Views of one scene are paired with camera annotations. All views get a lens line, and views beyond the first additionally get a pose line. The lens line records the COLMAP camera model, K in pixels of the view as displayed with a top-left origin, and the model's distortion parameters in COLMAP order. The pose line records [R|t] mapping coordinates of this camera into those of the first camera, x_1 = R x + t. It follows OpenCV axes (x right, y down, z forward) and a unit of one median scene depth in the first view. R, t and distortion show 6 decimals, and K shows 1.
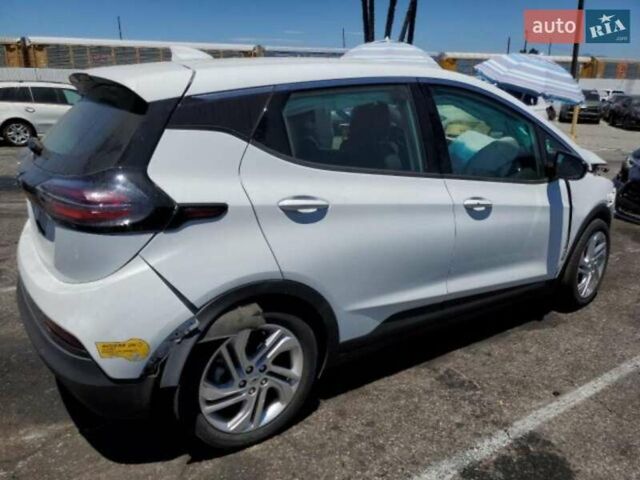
lens RADIAL K [[494.0, 0, 320.0], [0, 494.0, 237.5], [0, 0, 1]] dist [0.033681, -0.040612]
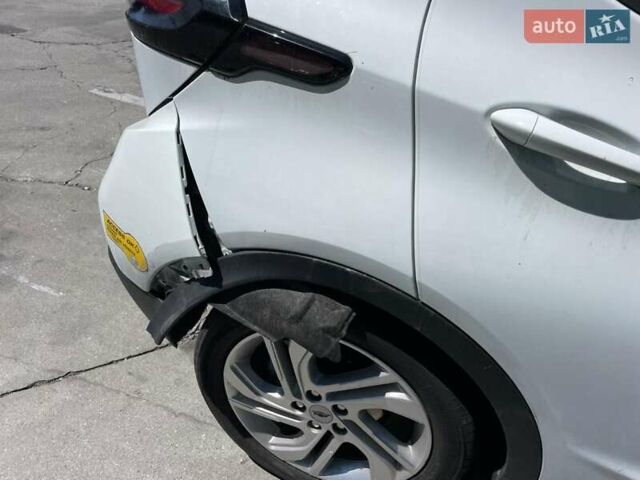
lens RADIAL K [[494.0, 0, 322.2], [0, 494.0, 237.0], [0, 0, 1]] dist [0.033681, -0.040612]
pose [[0.592654, 0.522730, -0.612792, 0.104668], [-0.357063, 0.852465, 0.381850, -0.087626], [0.721988, -0.007499, 0.691865, 0.704010]]
